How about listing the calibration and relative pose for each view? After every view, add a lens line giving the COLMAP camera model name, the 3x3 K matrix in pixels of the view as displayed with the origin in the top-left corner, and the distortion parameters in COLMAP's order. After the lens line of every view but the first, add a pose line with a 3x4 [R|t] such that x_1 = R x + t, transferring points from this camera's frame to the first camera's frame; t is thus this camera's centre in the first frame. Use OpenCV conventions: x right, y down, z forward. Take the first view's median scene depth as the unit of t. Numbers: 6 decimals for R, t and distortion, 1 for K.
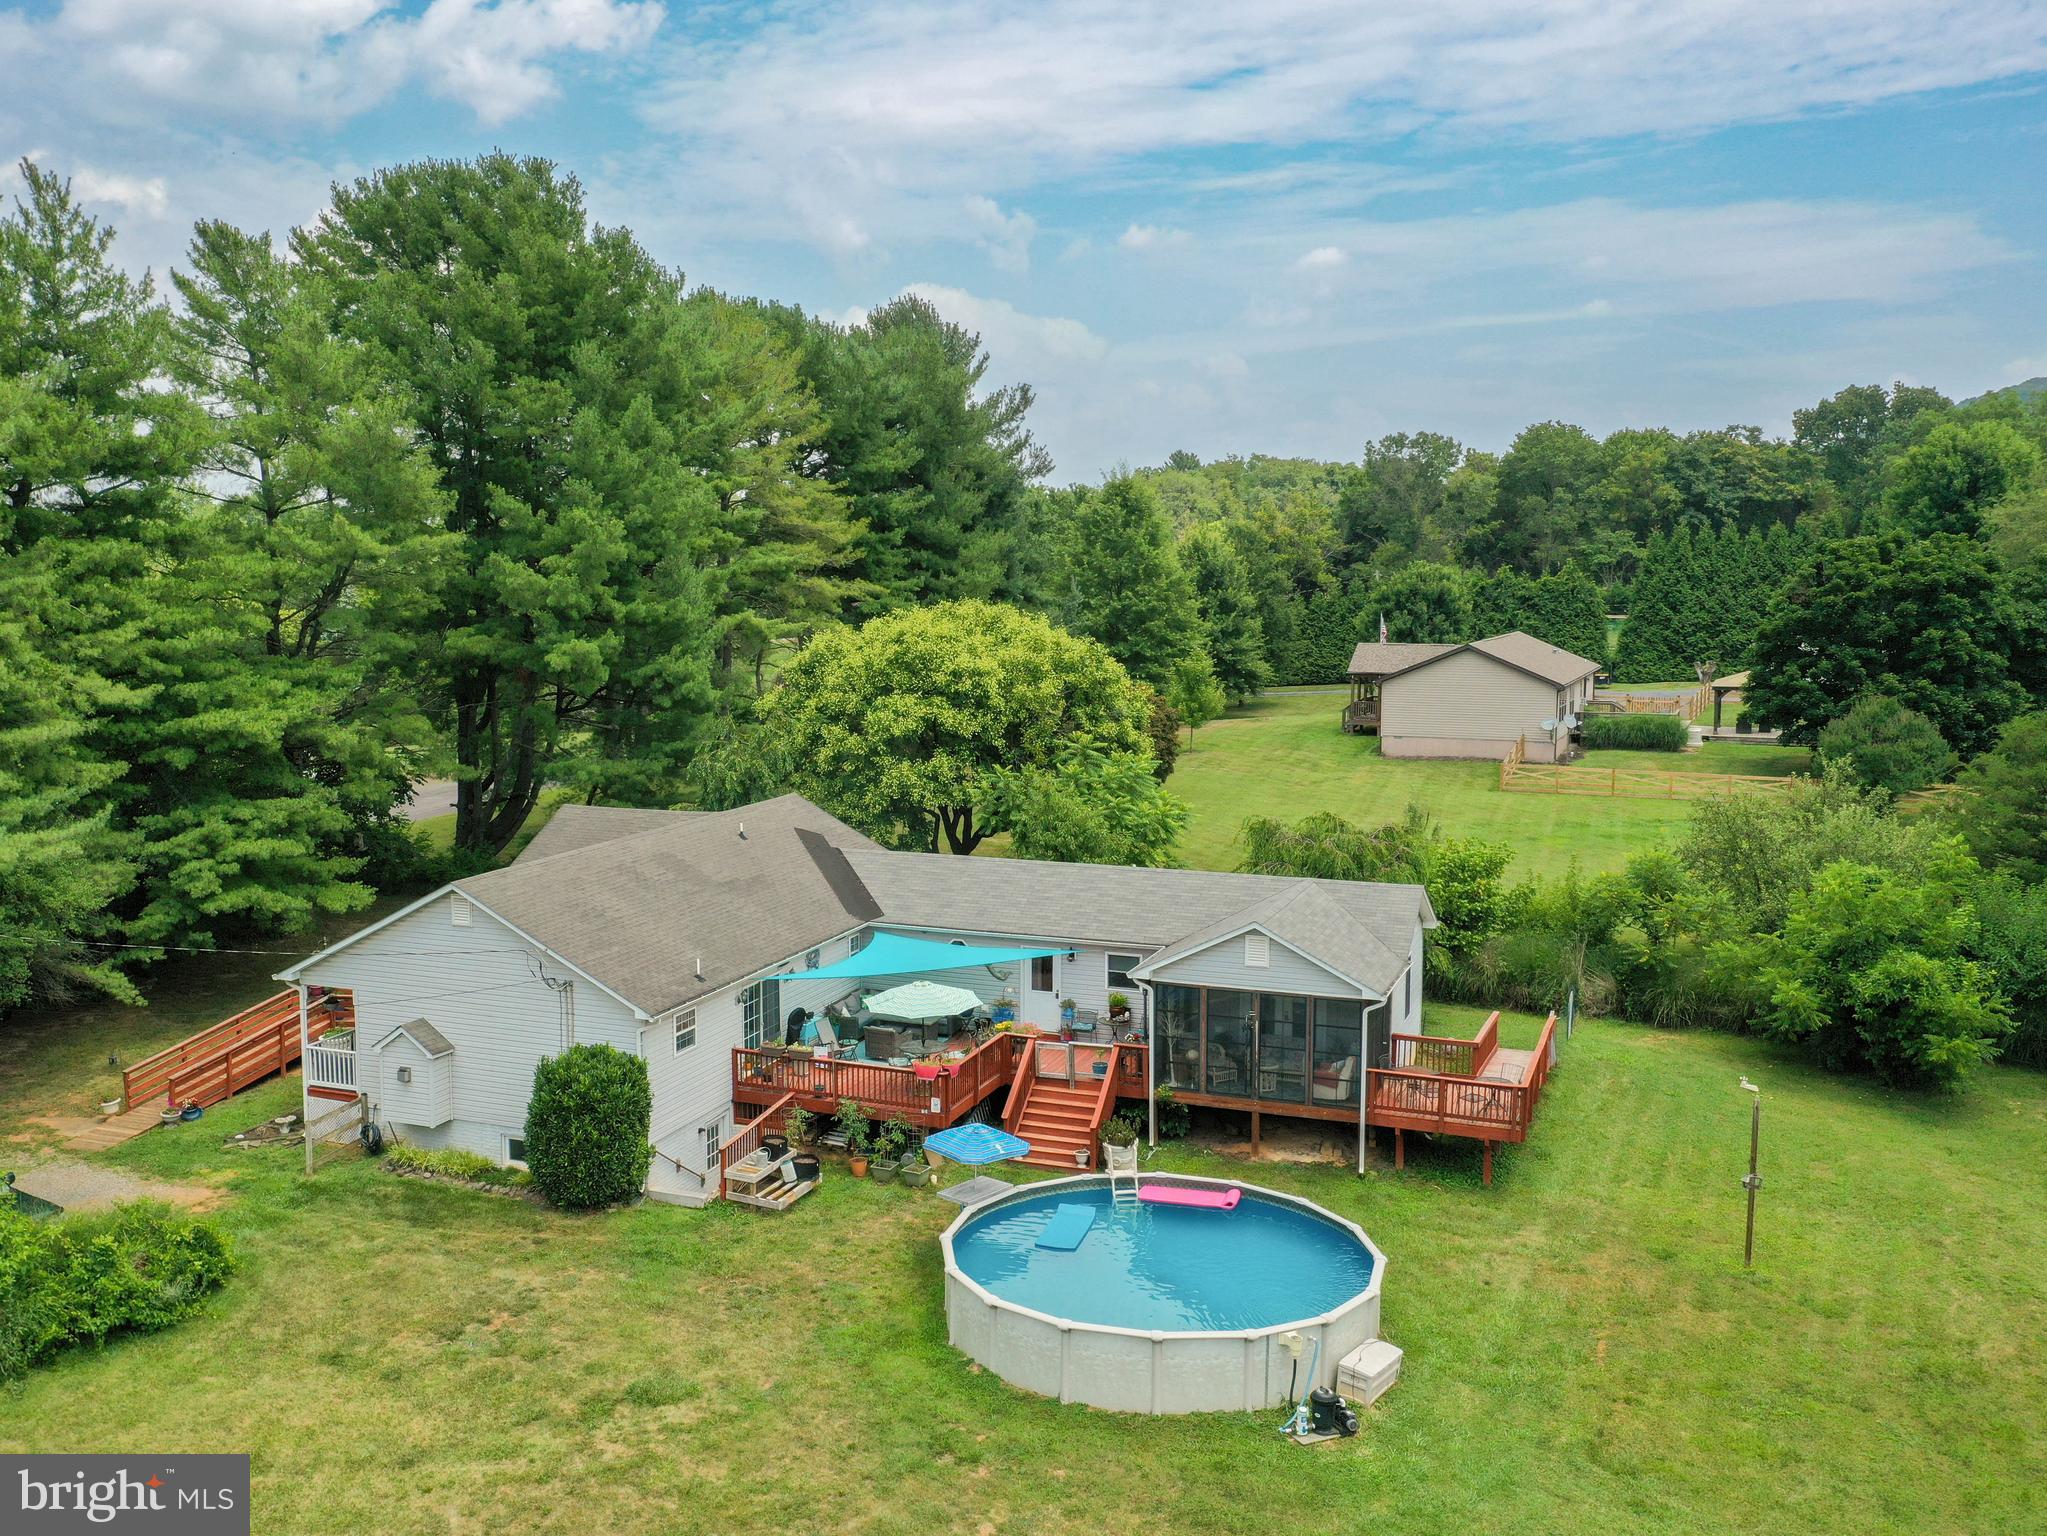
lens RADIAL K [[1863.7, 0, 921.9], [0, 1863.7, 766.4], [0, 0, 1]] dist [0.008315, 0.004613]
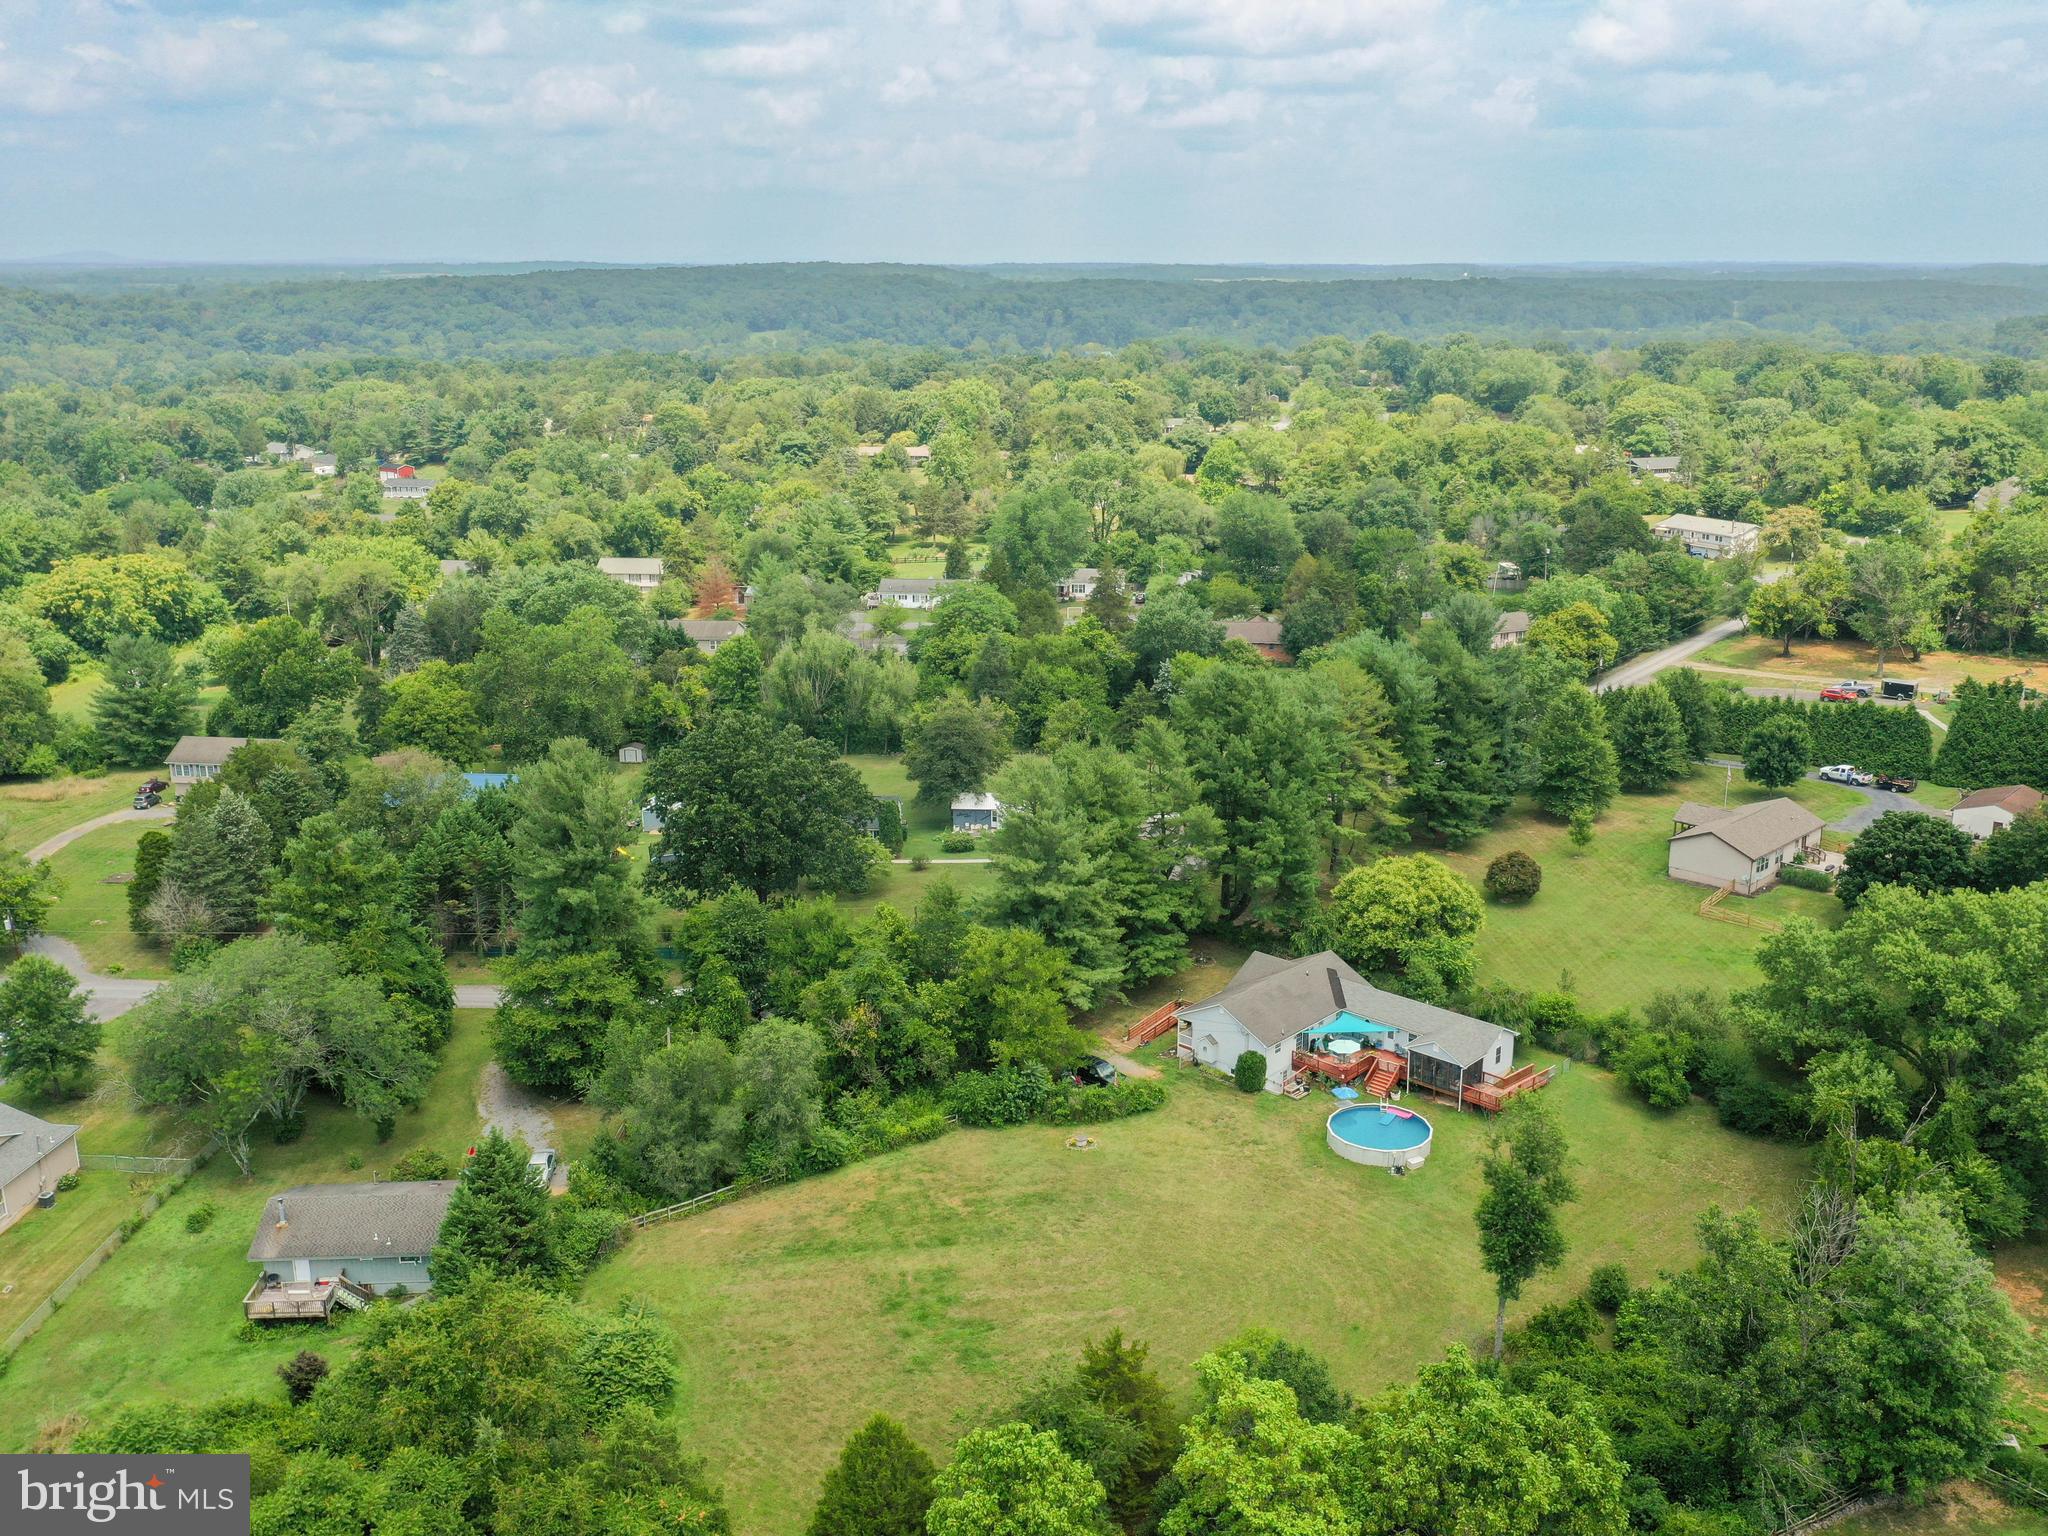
lens RADIAL K [[1824.0, 0, 1024.0], [0, 1824.0, 768.0], [0, 0, 1]] dist [0.010498, 0.003700]
pose [[0.939615, 0.090178, -0.330138, 0.454078], [-0.036652, 0.985627, 0.164910, -0.818826], [0.340264, -0.142851, 0.929416, -2.053952]]
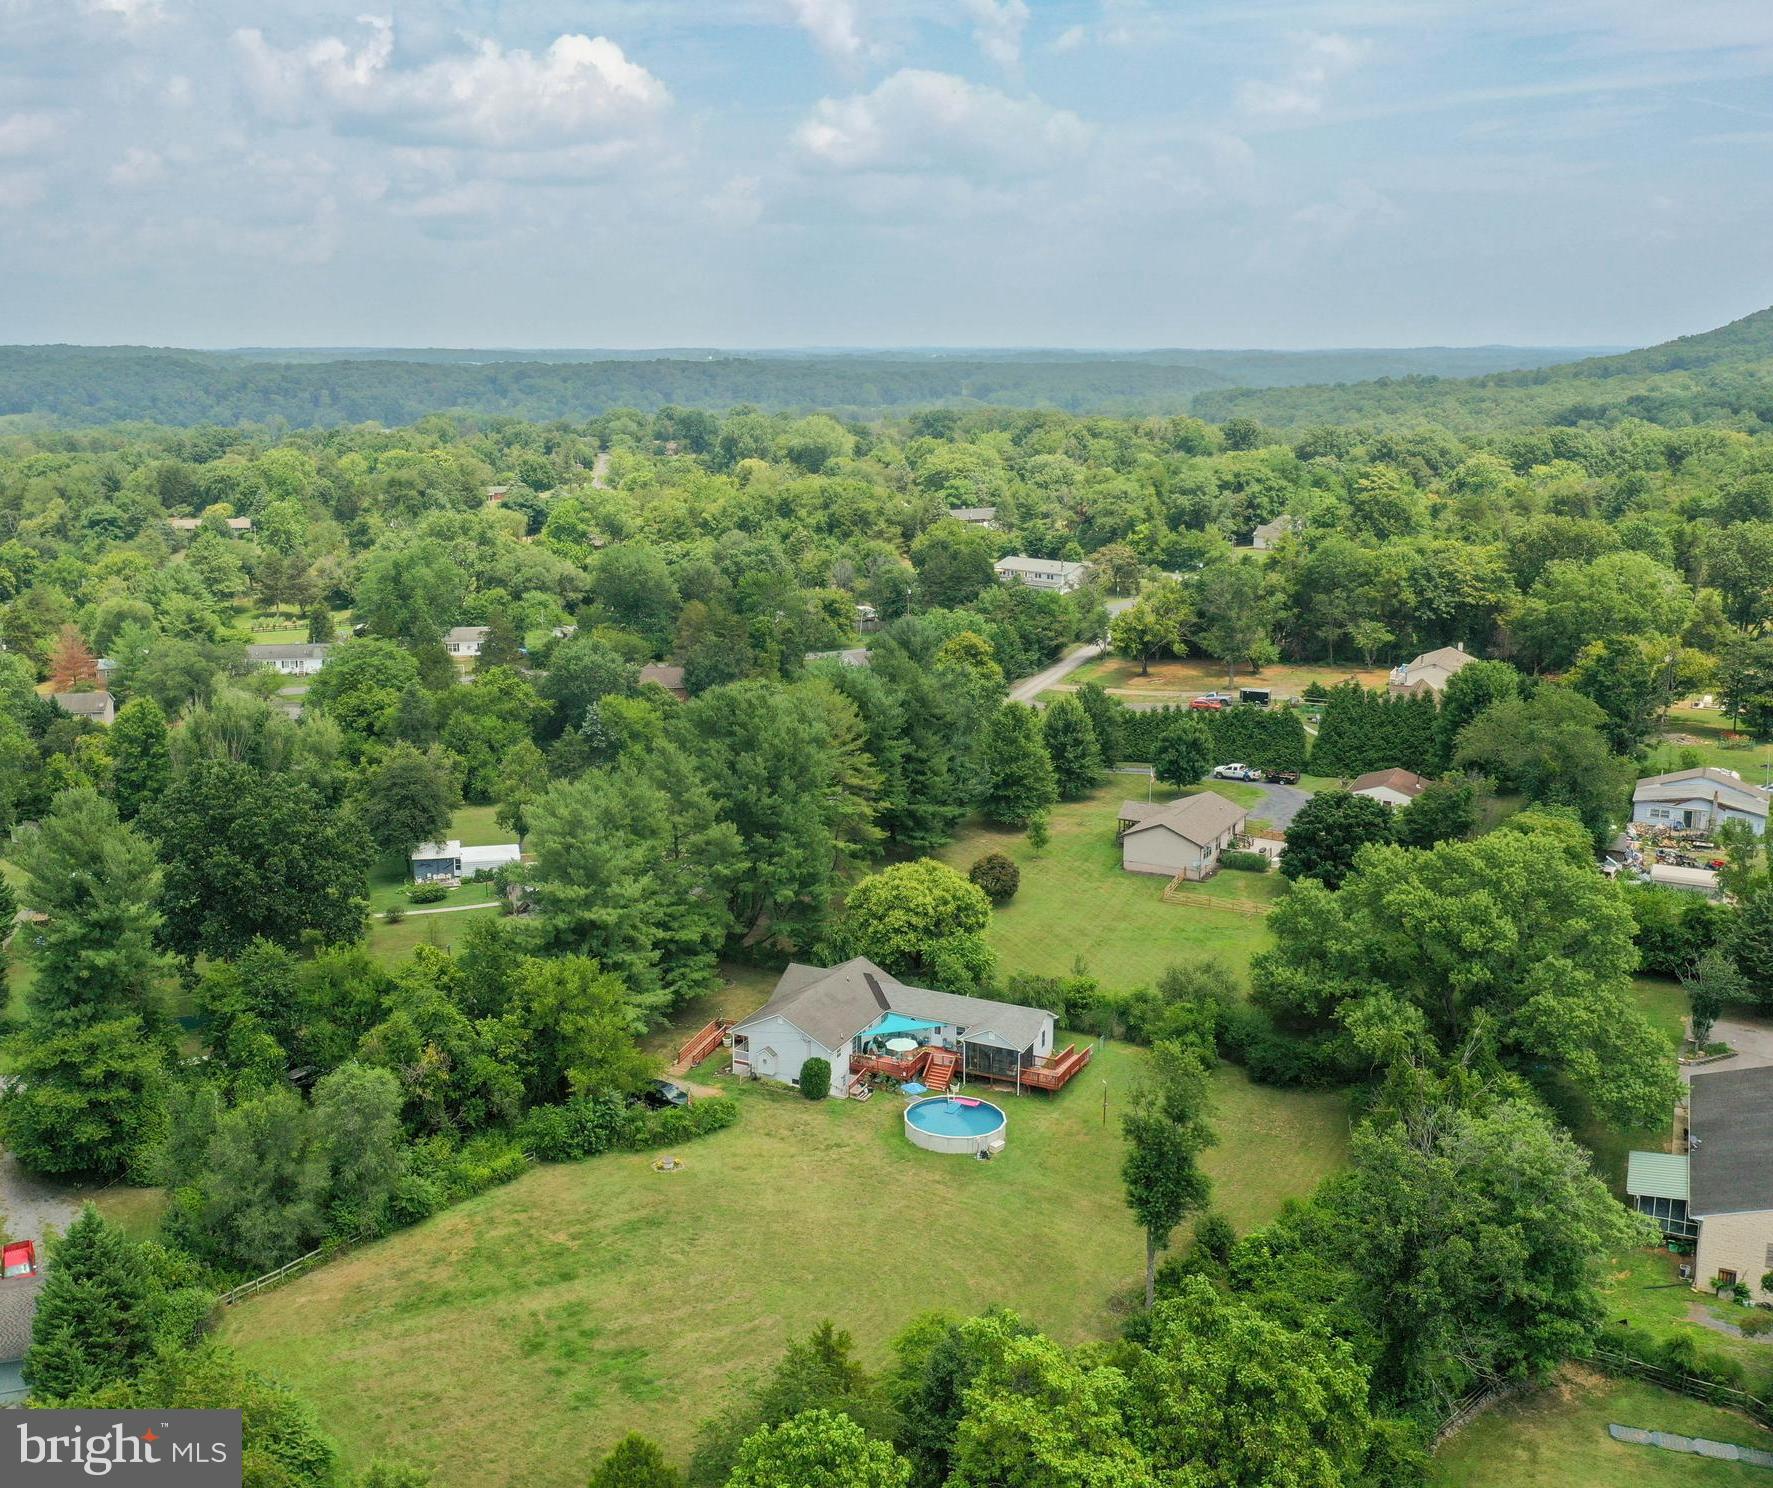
lens RADIAL K [[1827.2, 0, 749.2], [0, 1827.2, 715.2], [0, 0, 1]] dist [0.005495, 0.014703]
pose [[0.995443, 0.016586, -0.093906, 0.024432], [-0.008288, 0.996079, 0.088076, -0.707685], [0.094998, -0.086896, 0.991678, -2.157786]]
